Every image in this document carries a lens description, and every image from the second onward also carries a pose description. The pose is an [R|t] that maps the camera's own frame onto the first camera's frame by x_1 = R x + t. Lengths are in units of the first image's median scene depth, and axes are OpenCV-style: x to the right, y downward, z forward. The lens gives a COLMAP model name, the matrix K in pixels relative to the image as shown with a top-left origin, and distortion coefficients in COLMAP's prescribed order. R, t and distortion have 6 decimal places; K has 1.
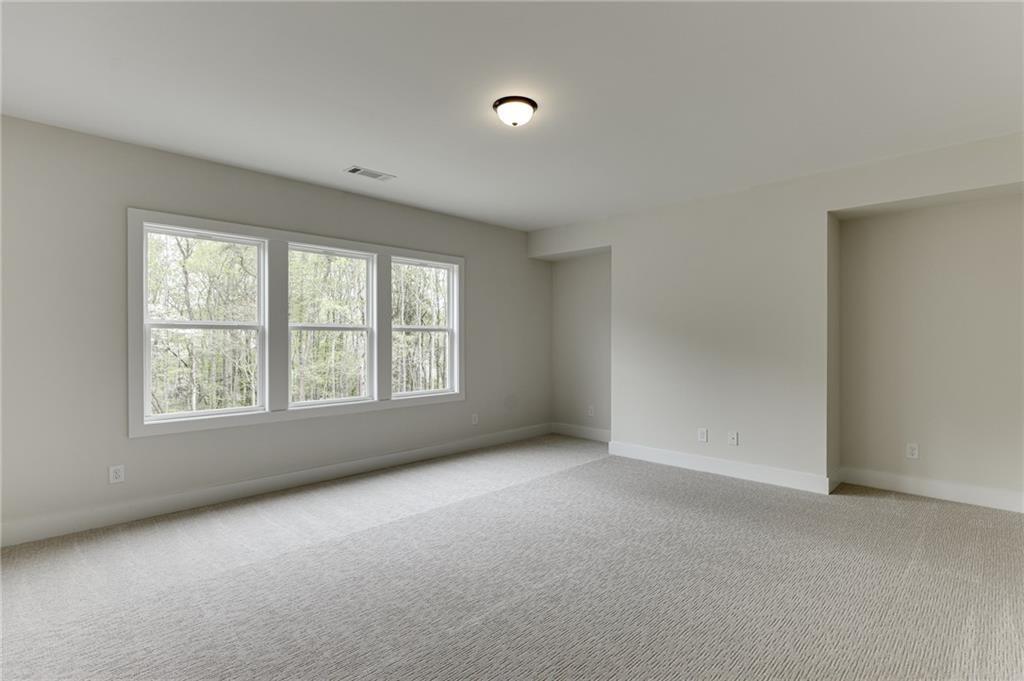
lens RADIAL K [[499.2, 0, 509.4], [0, 499.2, 350.0], [0, 0, 1]] dist [-0.005923, 0.001623]
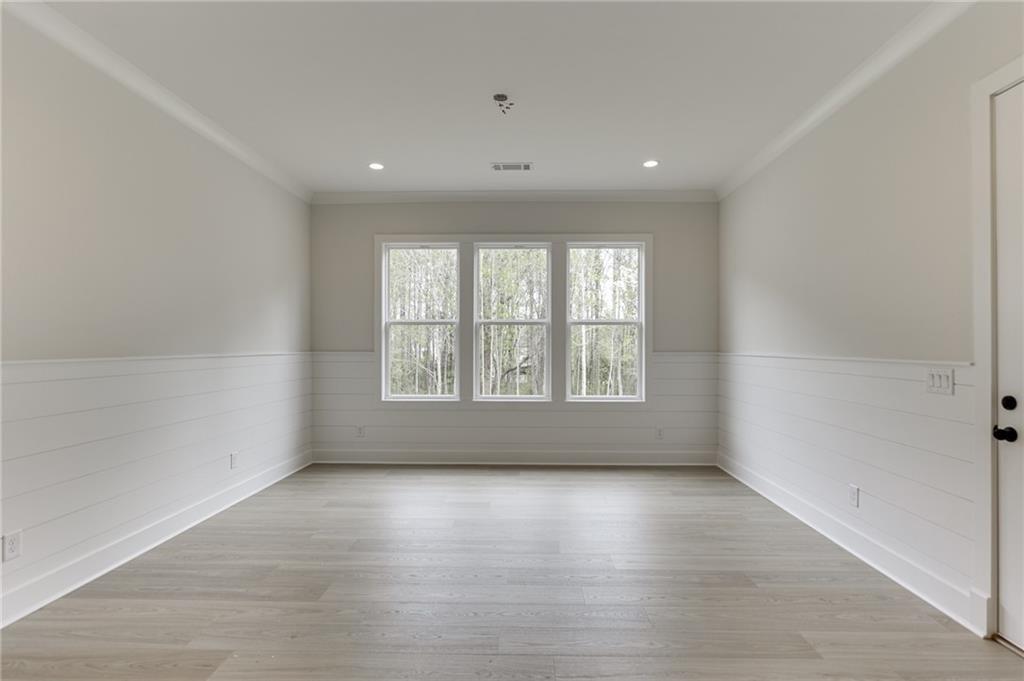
lens RADIAL K [[499.2, 0, 518.0], [0, 499.2, 338.6], [0, 0, 1]] dist [-0.005923, 0.001623]
pose [[0.690388, 0.011406, -0.723349, 0.429828], [-0.020564, 0.999781, -0.003862, -0.011438], [0.723147, 0.017541, 0.690472, 0.378299]]
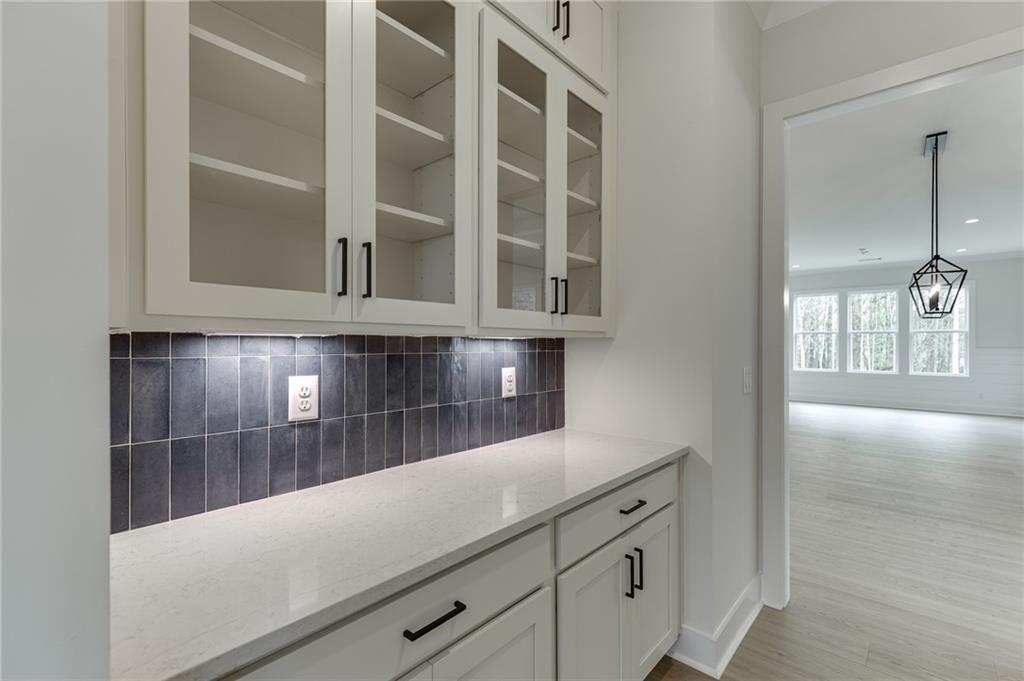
lens RADIAL K [[464.9, 0, 513.6], [0, 464.9, 341.9], [0, 0, 1]] dist [0.012688, 0.000555]
pose [[0.068236, 0.020402, -0.997461, 1.586385], [-0.012399, 0.999731, 0.019601, -0.032523], [0.997592, 0.011030, 0.068470, -0.595135]]
